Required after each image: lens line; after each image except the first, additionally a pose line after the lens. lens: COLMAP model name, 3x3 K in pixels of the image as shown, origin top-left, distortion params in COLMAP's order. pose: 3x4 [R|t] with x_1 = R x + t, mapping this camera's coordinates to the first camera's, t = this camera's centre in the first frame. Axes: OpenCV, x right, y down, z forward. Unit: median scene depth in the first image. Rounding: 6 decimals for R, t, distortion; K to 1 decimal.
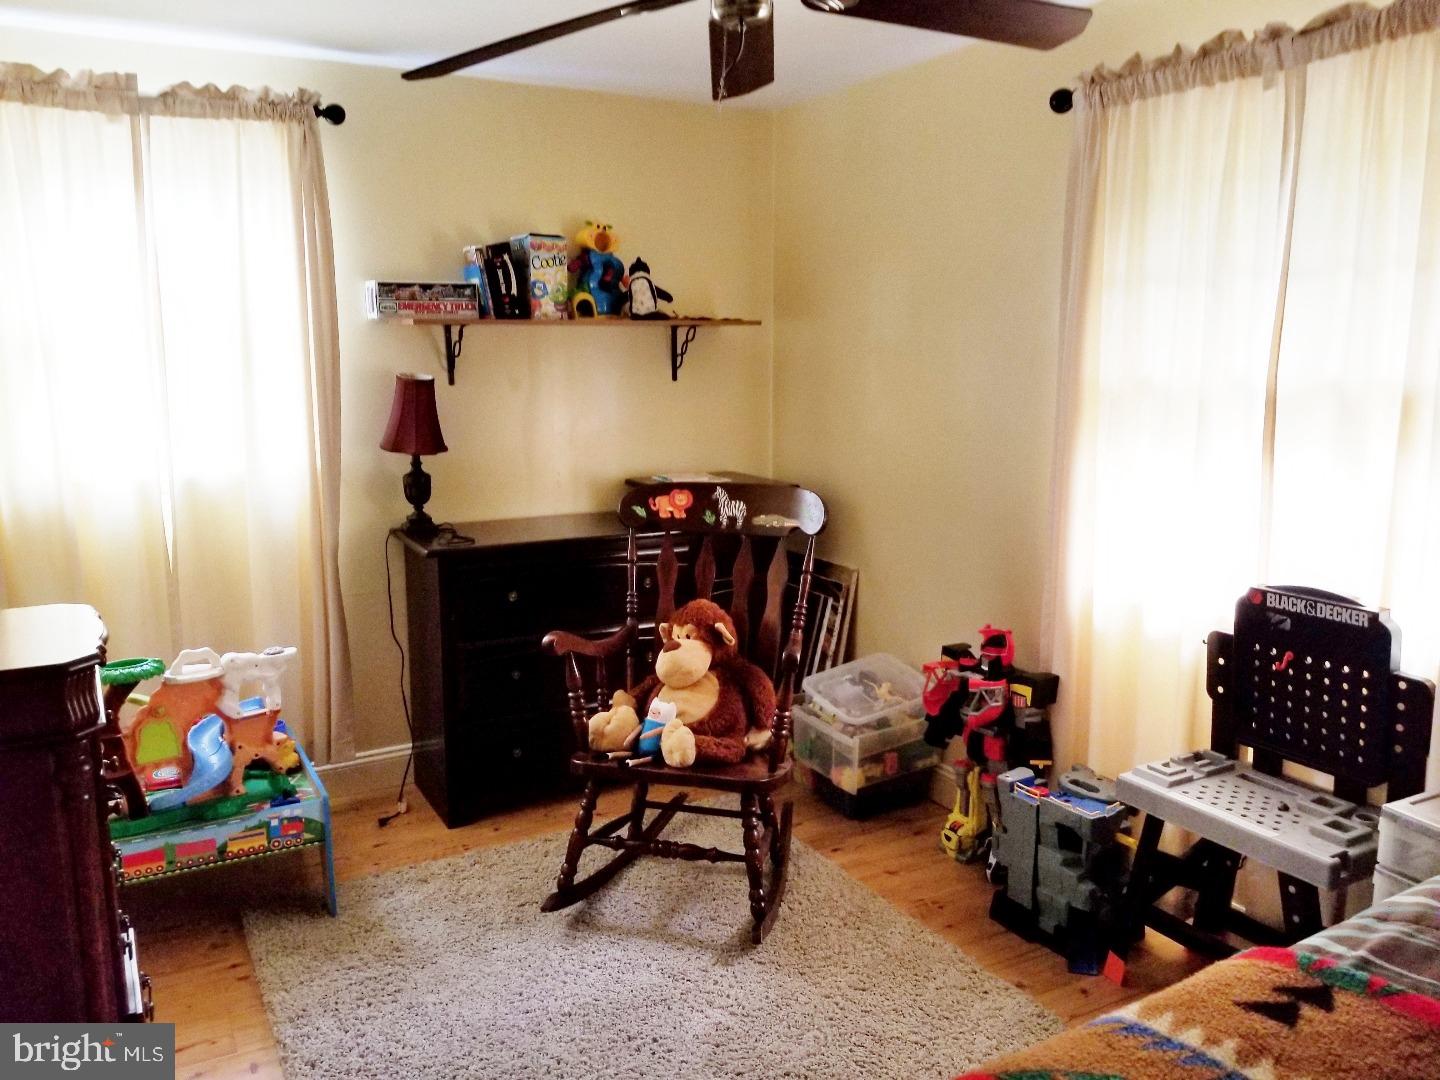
lens RADIAL K [[1119.2, 0, 701.9], [0, 1119.2, 529.8], [0, 0, 1]] dist [0.055918, -0.093932]
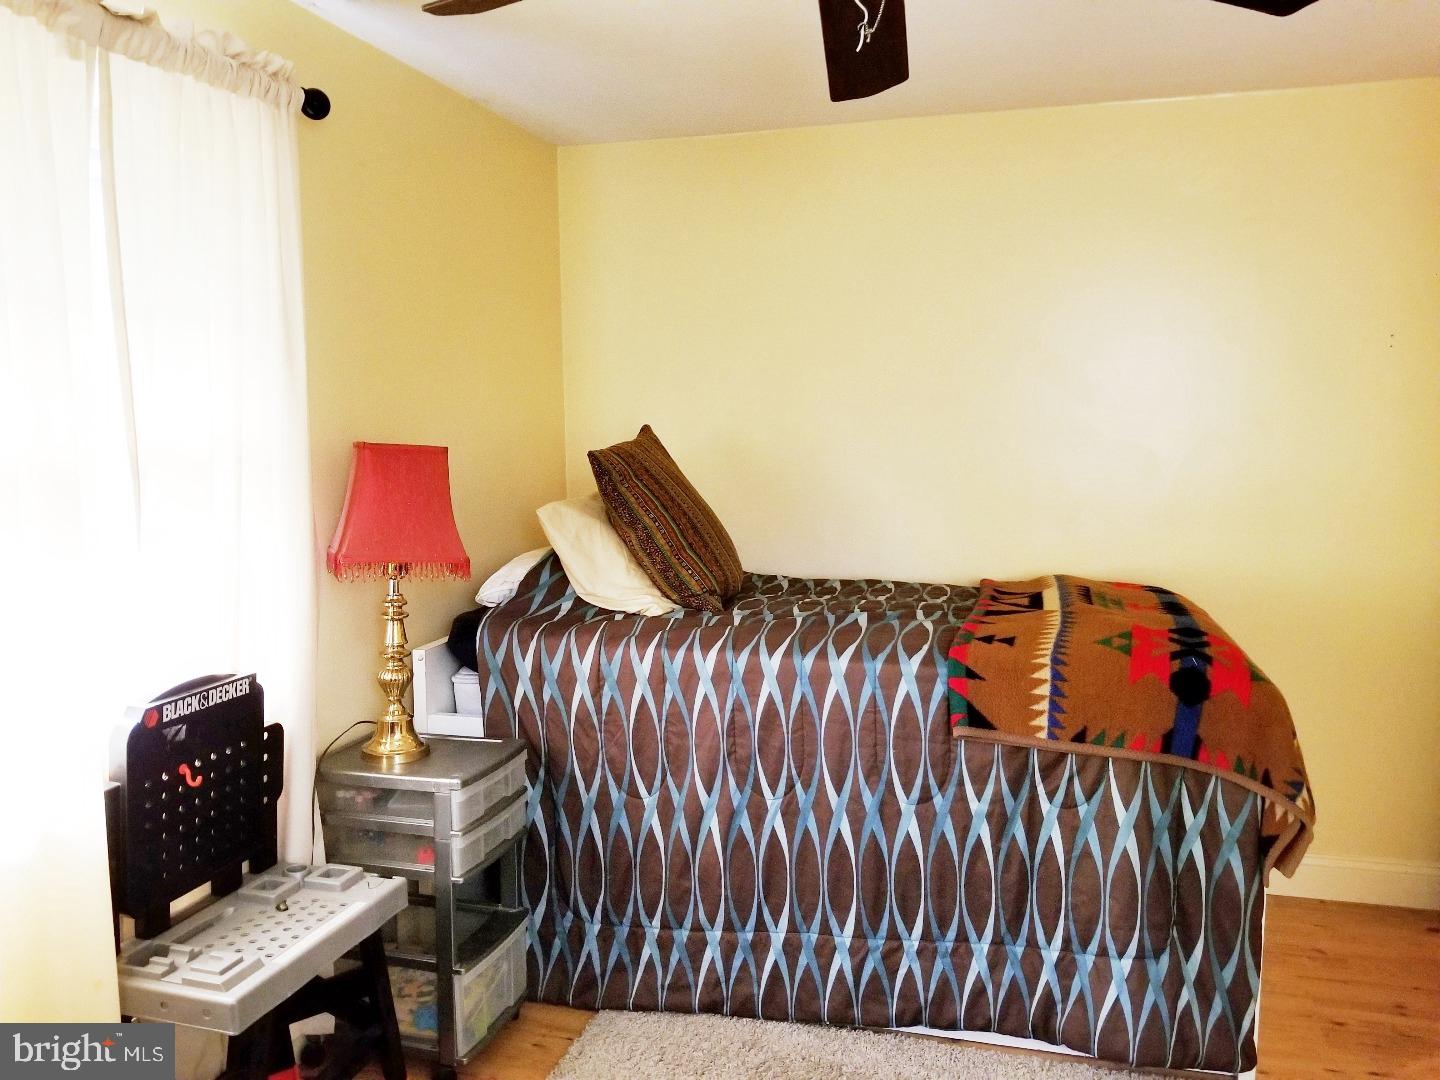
lens RADIAL K [[1119.2, 0, 701.9], [0, 1119.2, 529.8], [0, 0, 1]] dist [0.055918, -0.093932]
pose [[-0.716188, -0.052981, 0.695893, -0.332094], [0.123306, 0.971822, 0.200891, -0.184532], [-0.686928, 0.229684, -0.689475, 1.297473]]
